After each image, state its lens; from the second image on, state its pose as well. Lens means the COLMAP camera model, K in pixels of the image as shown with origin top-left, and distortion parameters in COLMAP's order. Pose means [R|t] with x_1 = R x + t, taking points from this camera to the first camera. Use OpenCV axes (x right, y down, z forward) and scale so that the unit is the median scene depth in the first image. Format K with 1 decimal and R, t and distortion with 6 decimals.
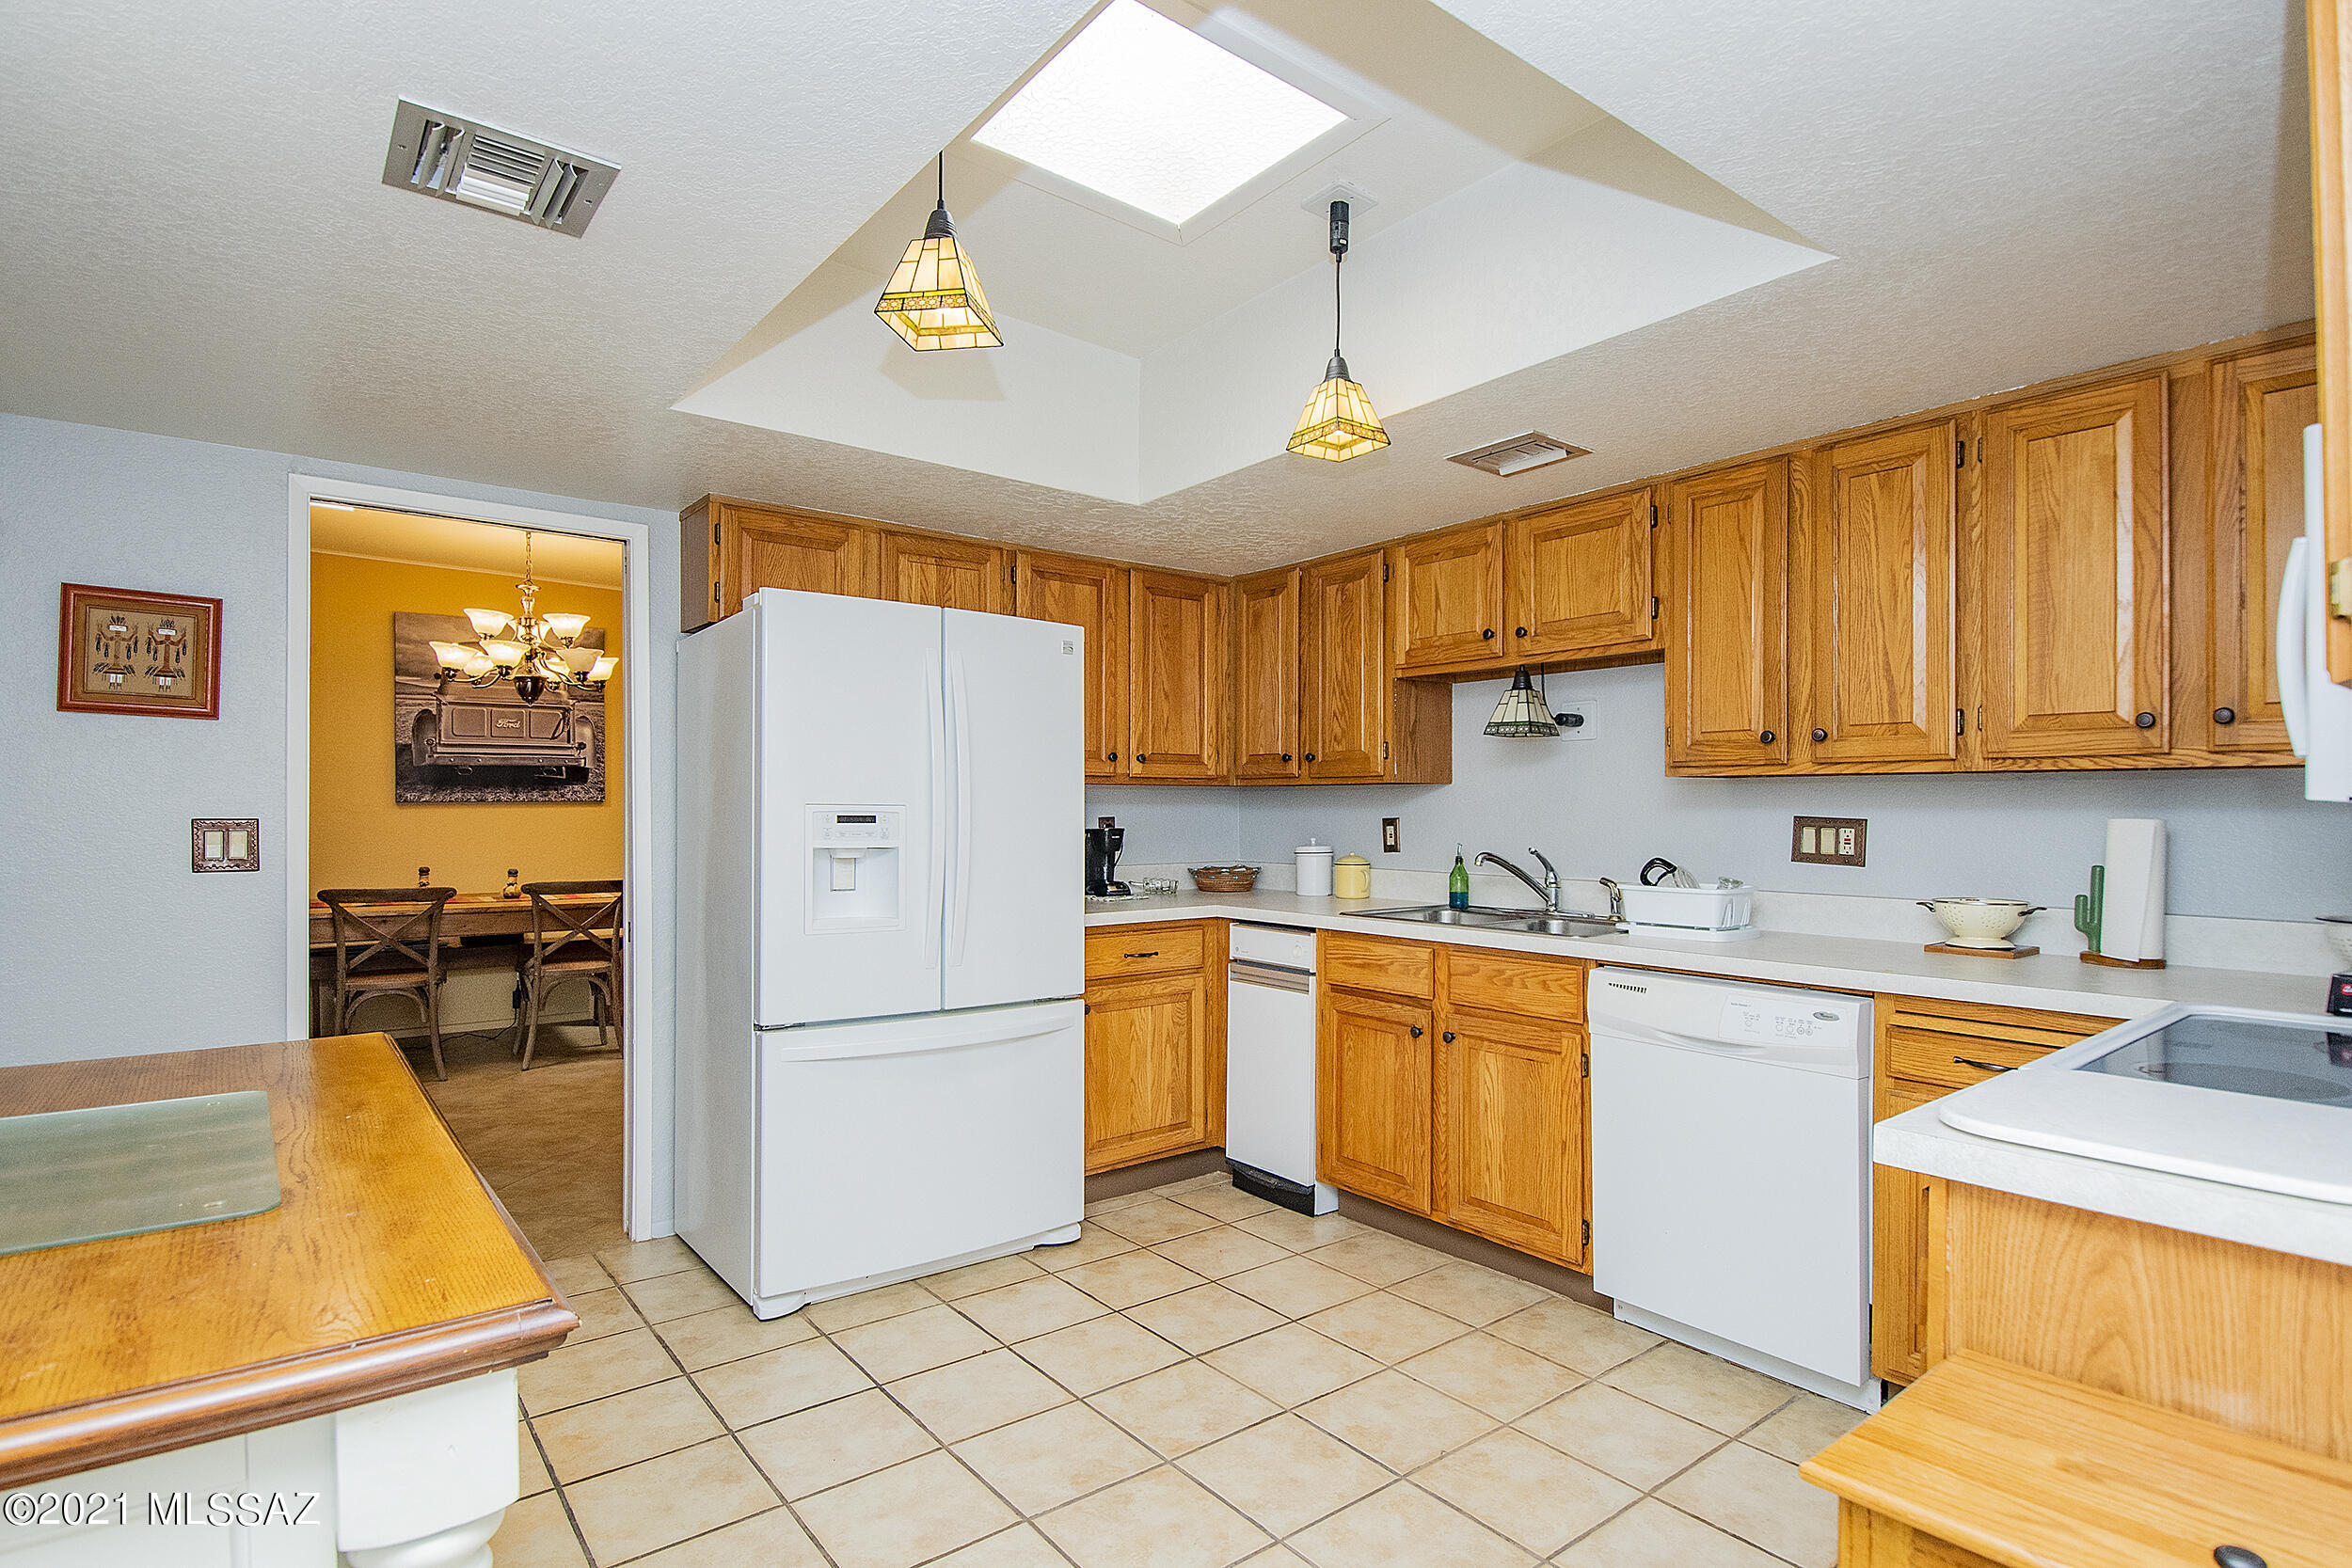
lens RADIAL K [[1192.6, 0, 1183.6], [0, 1192.6, 794.1], [0, 0, 1]] dist [-0.000982, -0.001882]
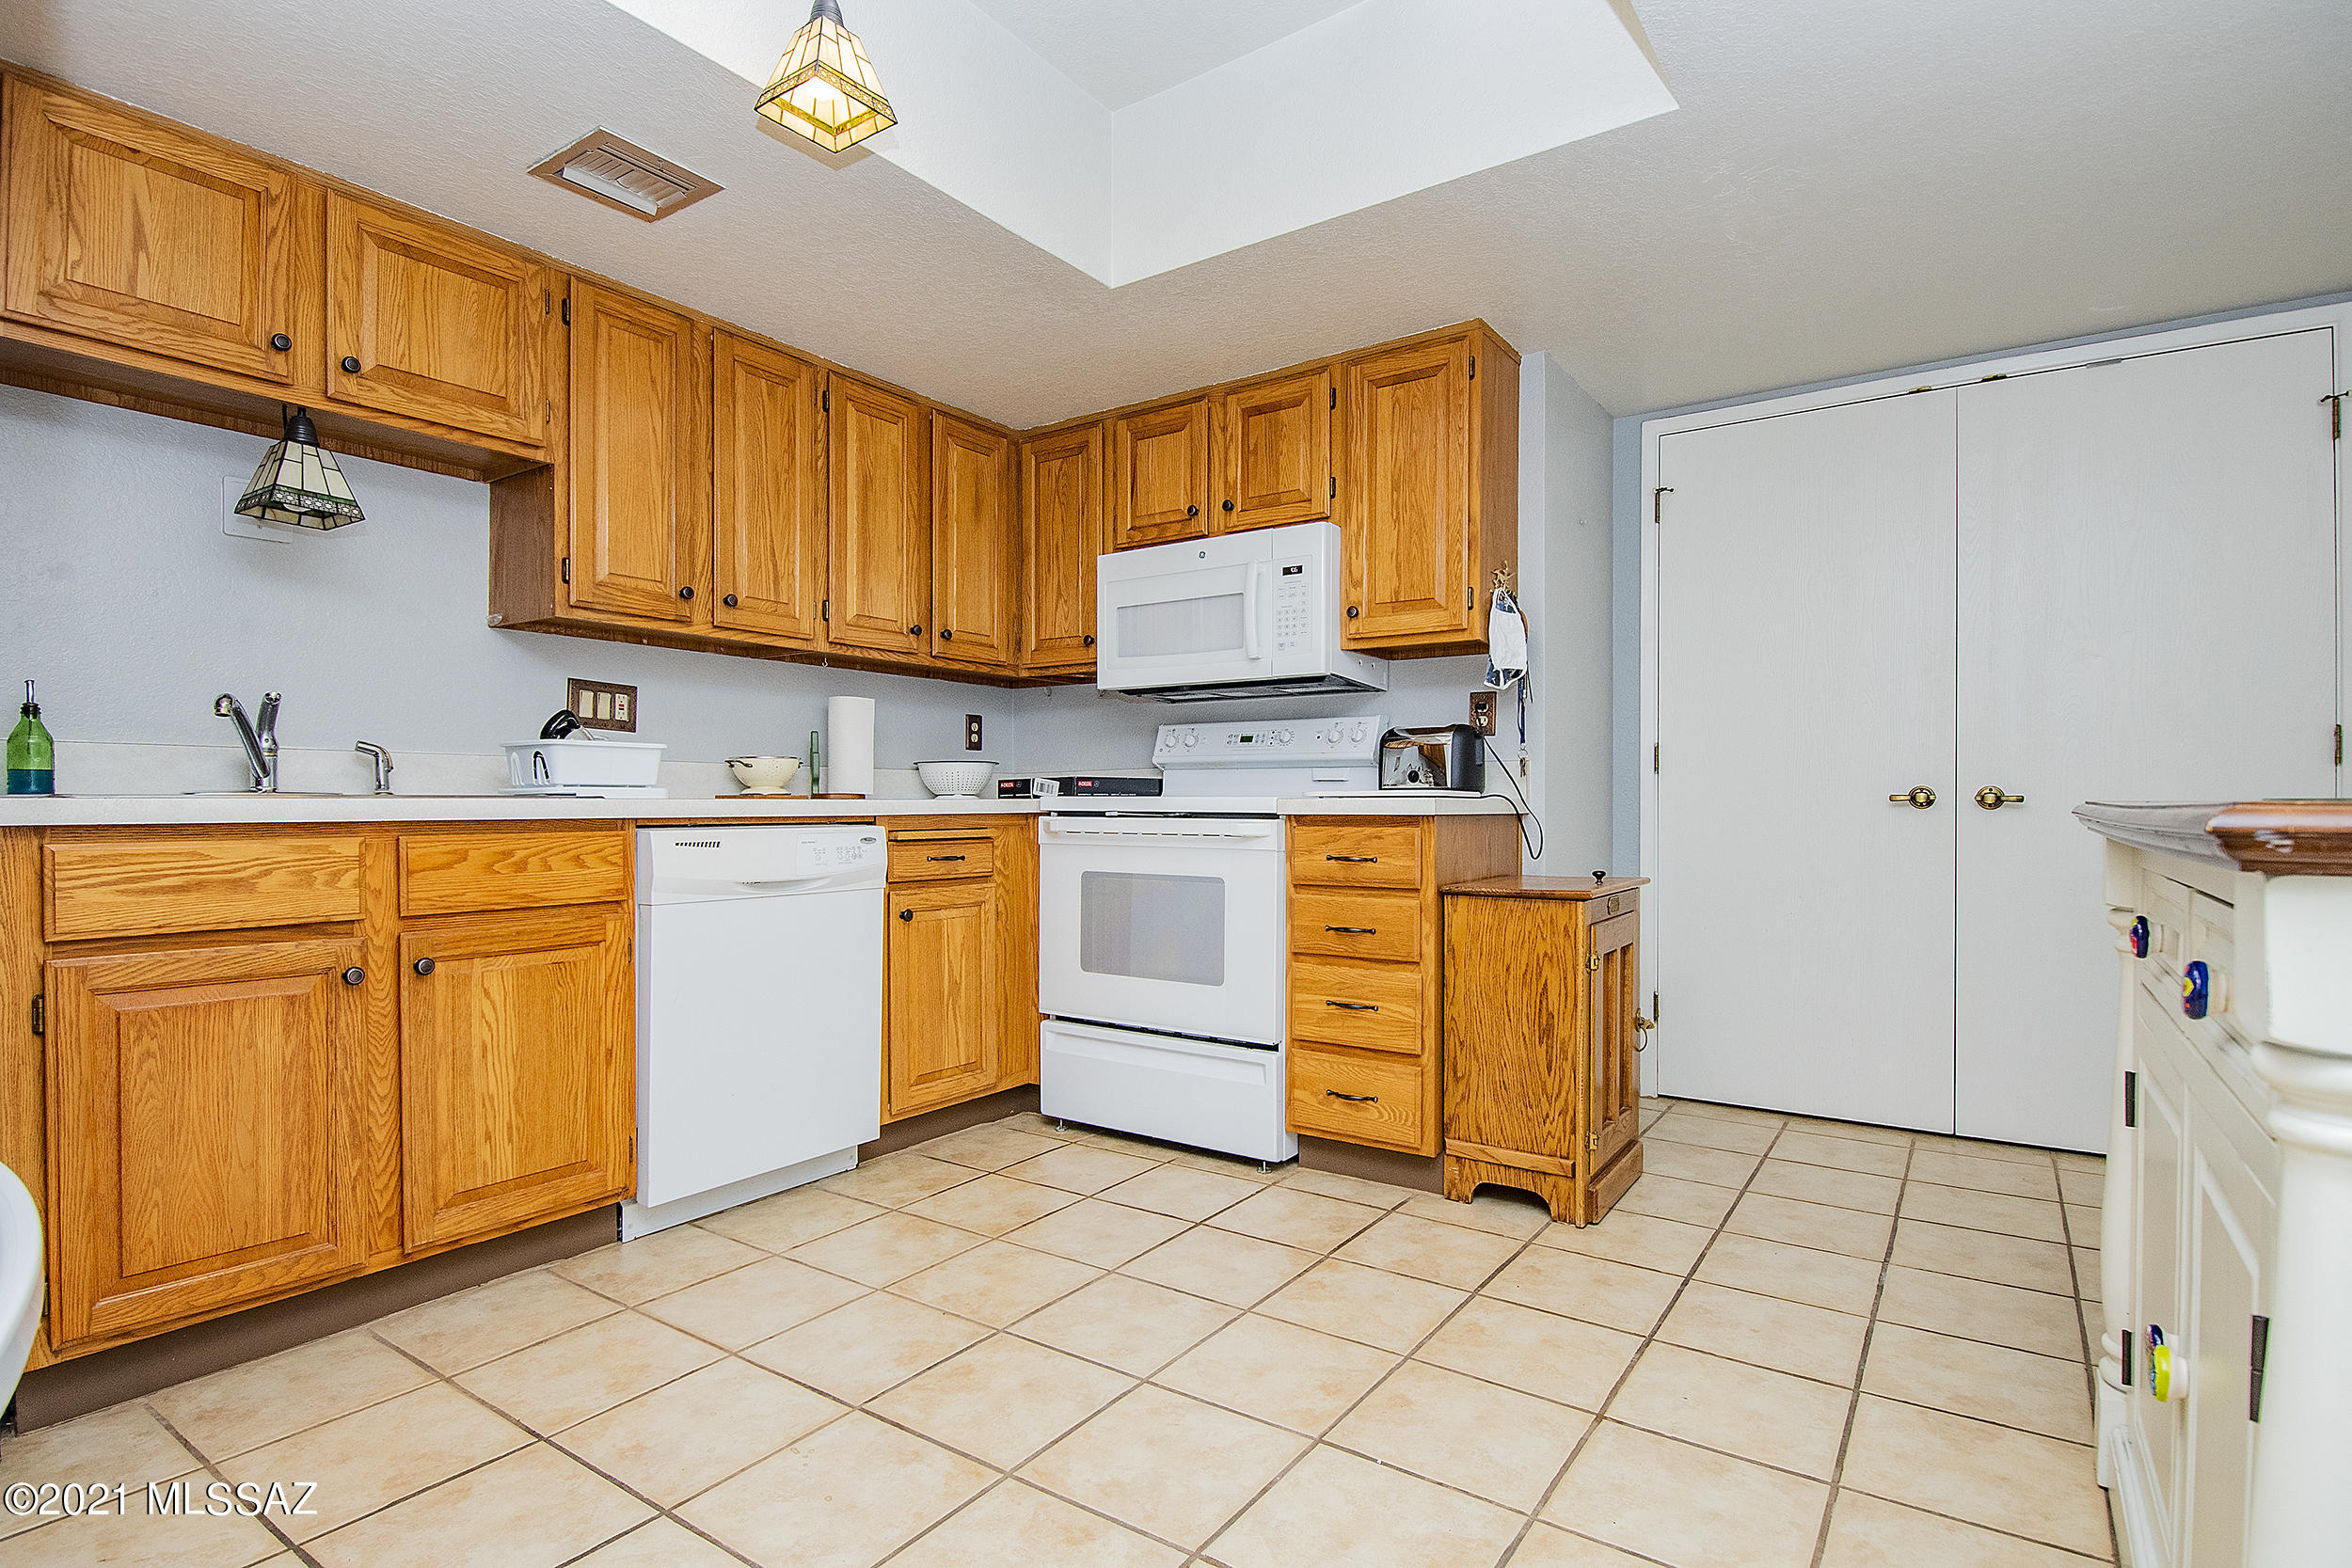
lens RADIAL K [[1192.6, 0, 1171.8], [0, 1192.6, 803.4], [0, 0, 1]] dist [-0.000982, -0.001882]
pose [[-0.301707, 0.001039, 0.953400, -0.552619], [-0.007594, 0.999965, -0.003493, 0.121706], [-0.953371, -0.008294, -0.301688, 0.859626]]
